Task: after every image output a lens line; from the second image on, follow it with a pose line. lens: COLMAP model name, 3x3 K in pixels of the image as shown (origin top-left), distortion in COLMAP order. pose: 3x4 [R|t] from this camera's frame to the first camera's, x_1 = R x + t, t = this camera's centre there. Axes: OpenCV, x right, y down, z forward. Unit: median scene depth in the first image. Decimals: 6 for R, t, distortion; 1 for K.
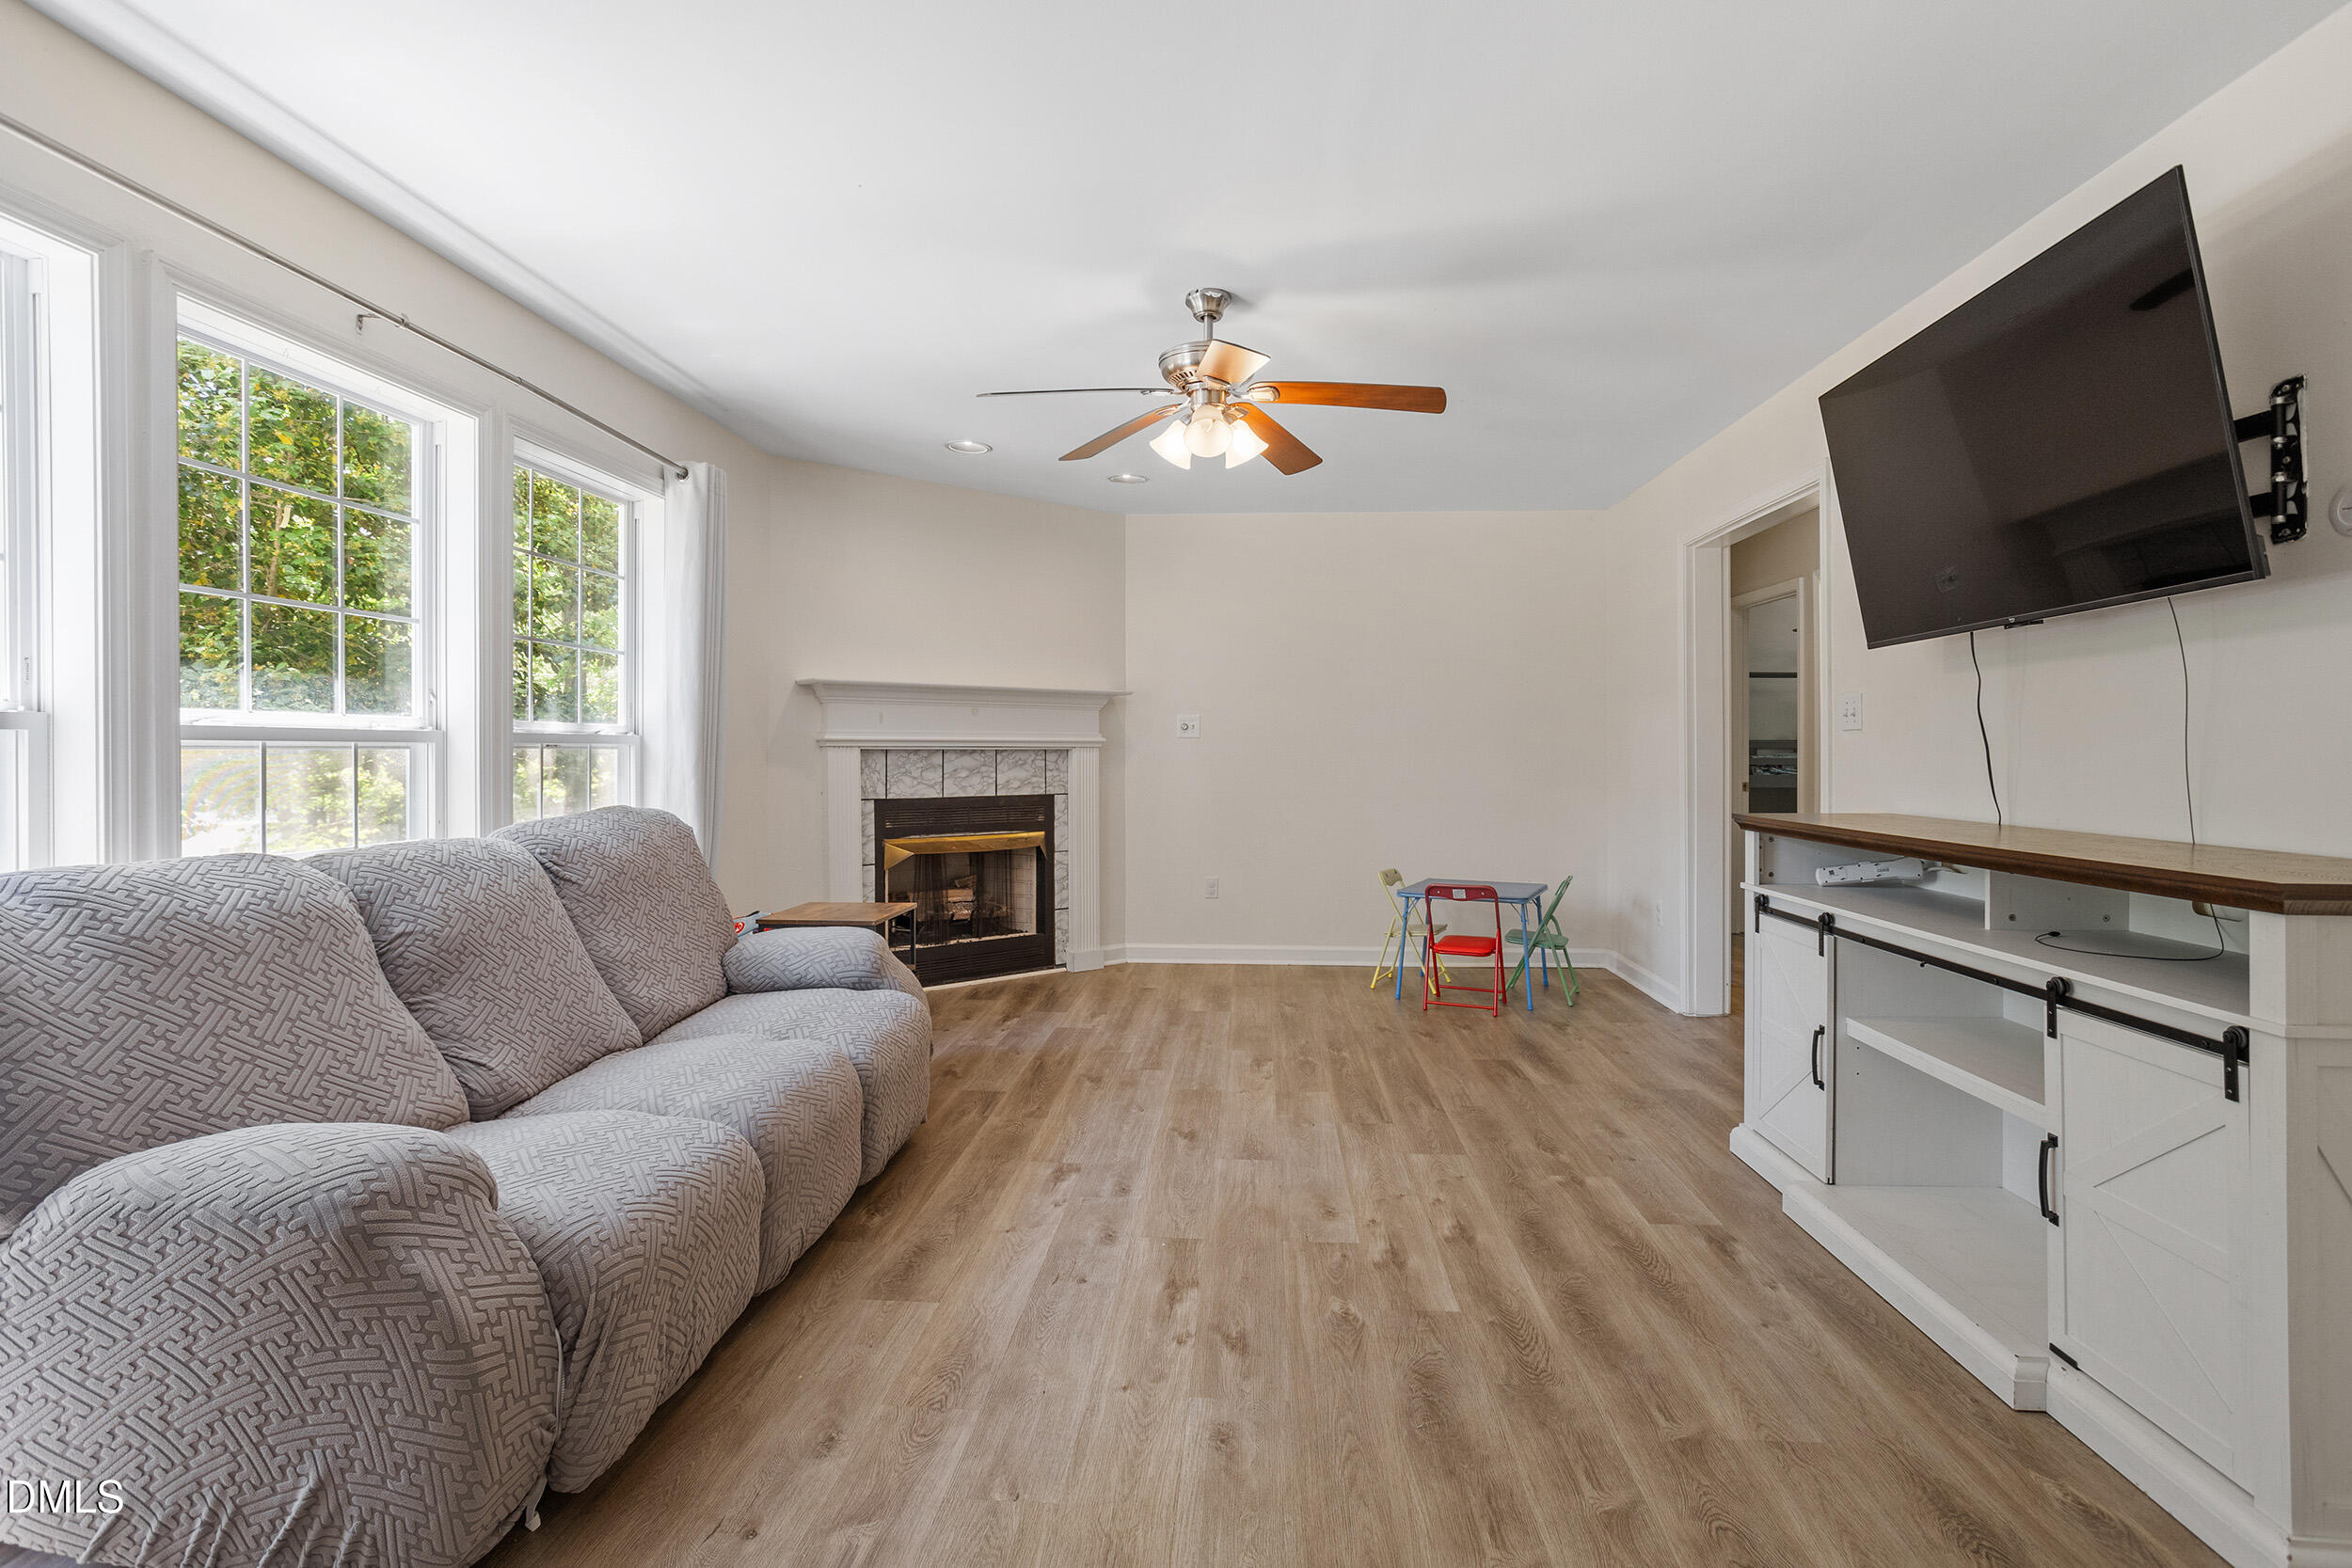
lens RADIAL K [[1160.9, 0, 1179.8], [0, 1160.9, 741.3], [0, 0, 1]] dist [-0.056139, 0.035231]
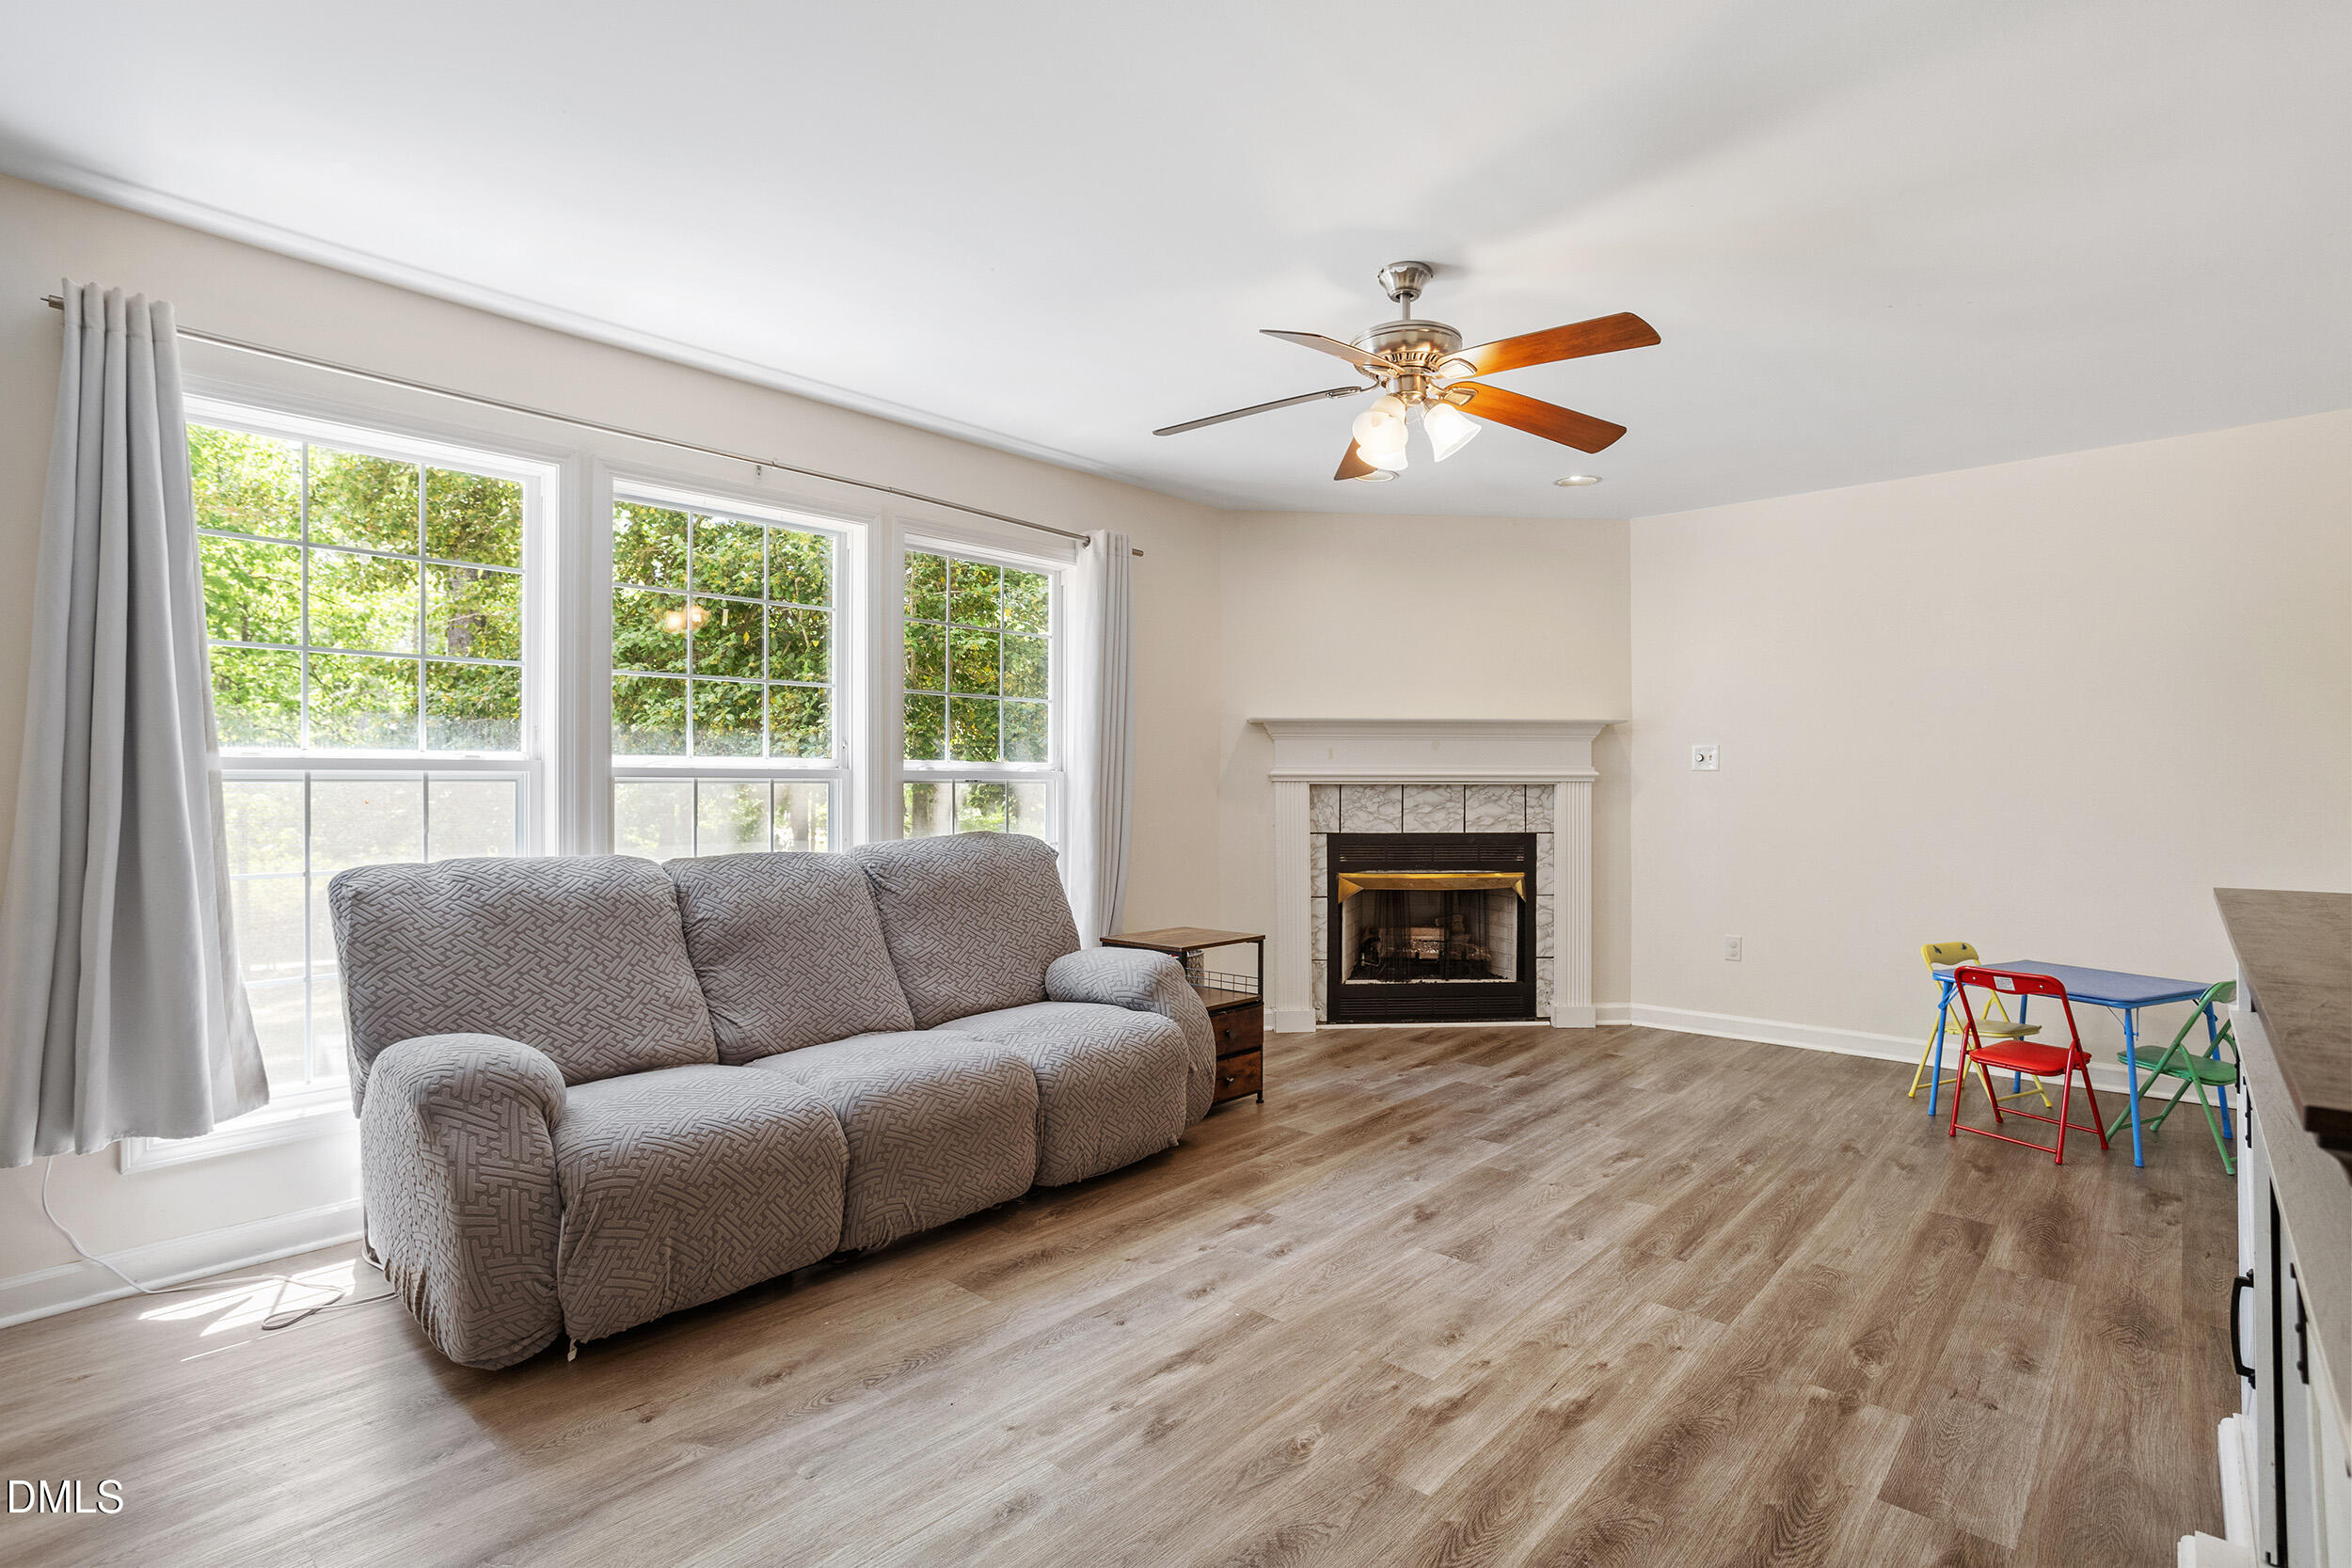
lens RADIAL K [[1142.6, 0, 1182.0], [0, 1142.6, 774.6], [0, 0, 1]] dist [-0.055090, 0.033640]
pose [[0.784130, -0.006963, -0.620557, 0.452543], [0.005082, 0.999976, -0.004798, 0.004207], [0.620575, 0.000609, 0.784147, 0.221407]]
